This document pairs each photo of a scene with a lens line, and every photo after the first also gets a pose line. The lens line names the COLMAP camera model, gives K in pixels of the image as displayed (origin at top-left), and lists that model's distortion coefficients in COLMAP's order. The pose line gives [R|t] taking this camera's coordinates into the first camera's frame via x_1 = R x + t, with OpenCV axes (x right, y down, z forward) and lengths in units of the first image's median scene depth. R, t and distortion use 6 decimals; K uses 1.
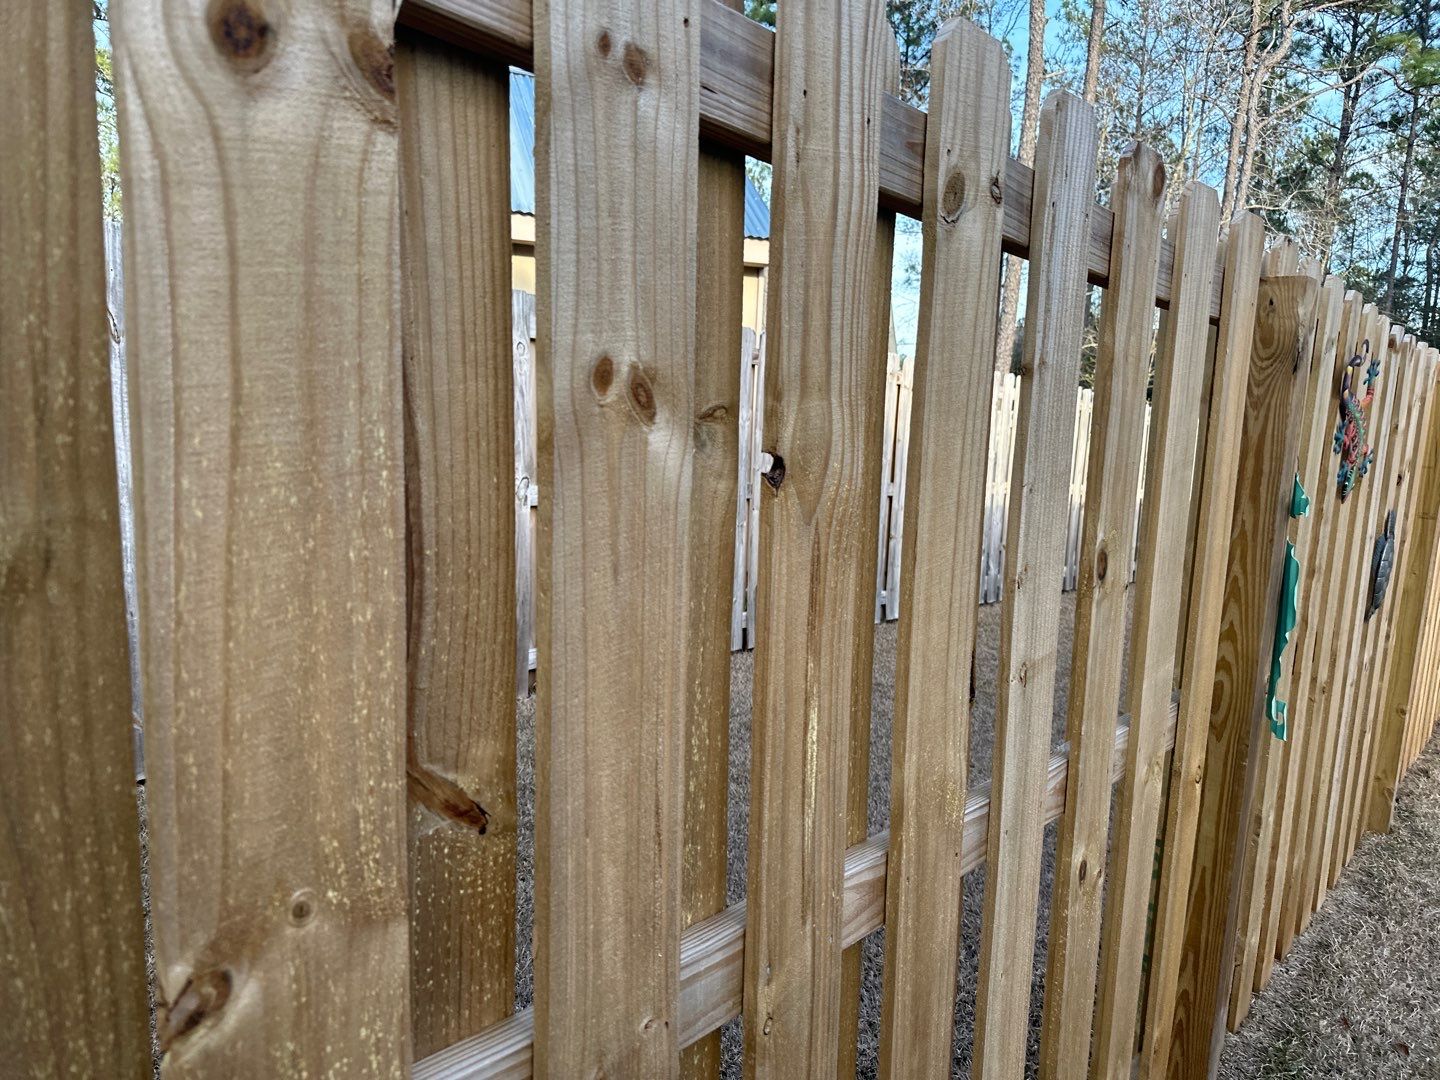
lens RADIAL K [[1026.2, 0, 722.2], [0, 1026.2, 563.5], [0, 0, 1]] dist [0.012057, -0.005860]
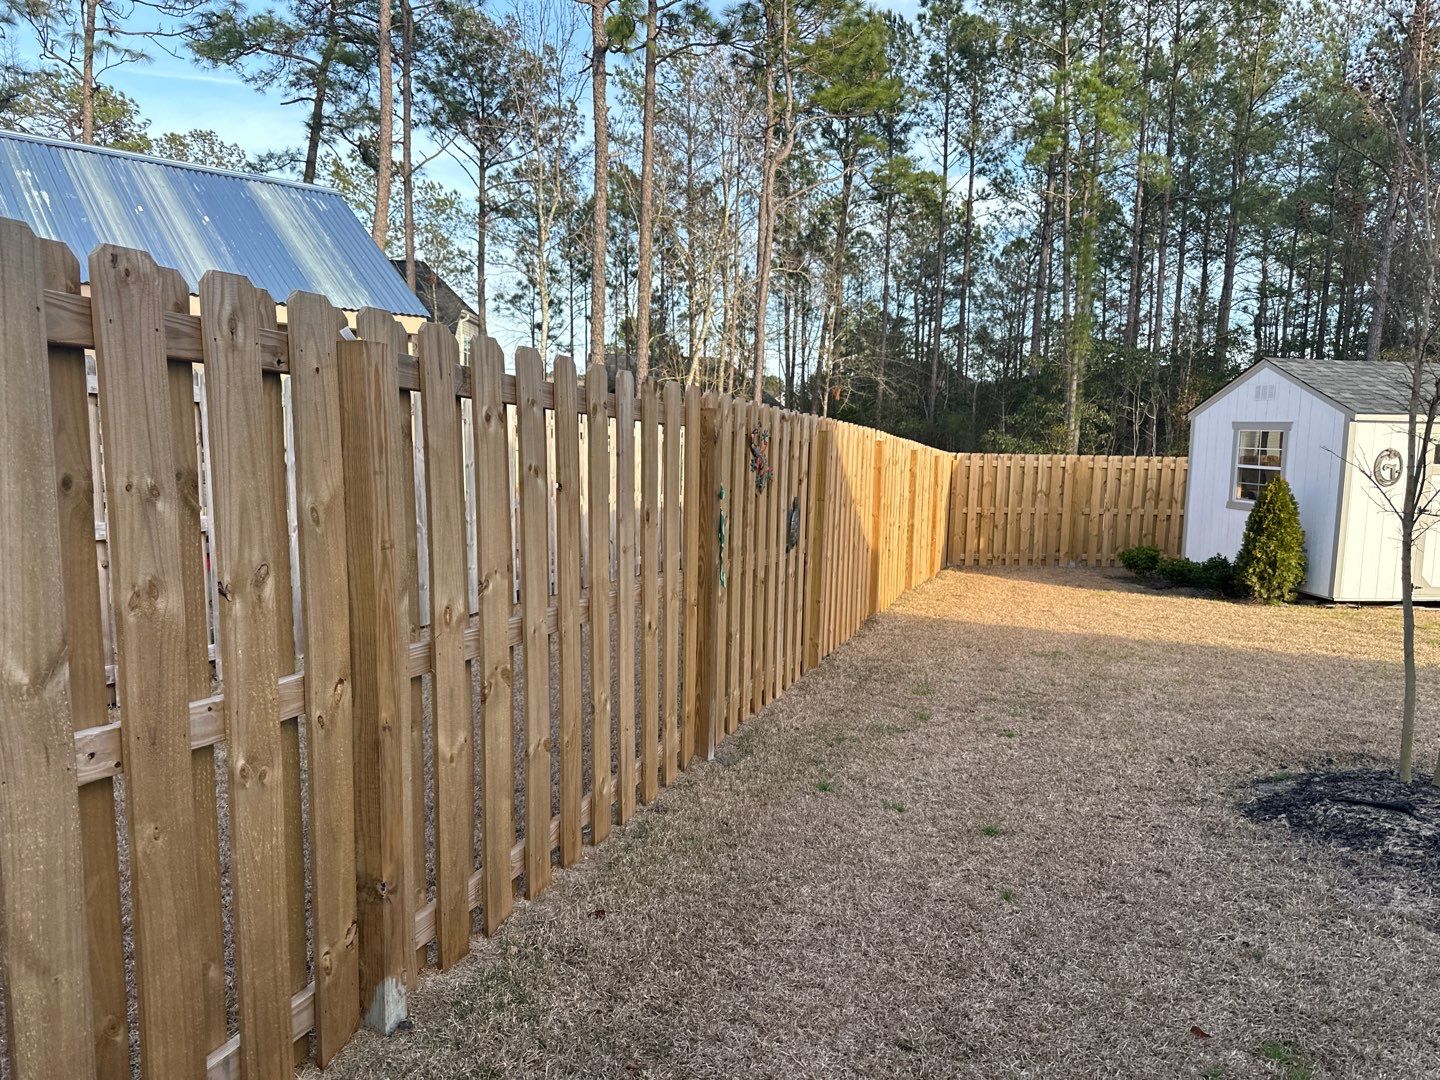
lens RADIAL K [[997.4, 0, 724.8], [0, 997.4, 568.6], [0, 0, 1]] dist [0.004008, 0.001651]
pose [[0.923375, -0.071568, 0.377168, -0.220864], [0.075399, 0.997143, 0.004620, 0.066979], [-0.376421, 0.024172, 0.926133, -0.742062]]
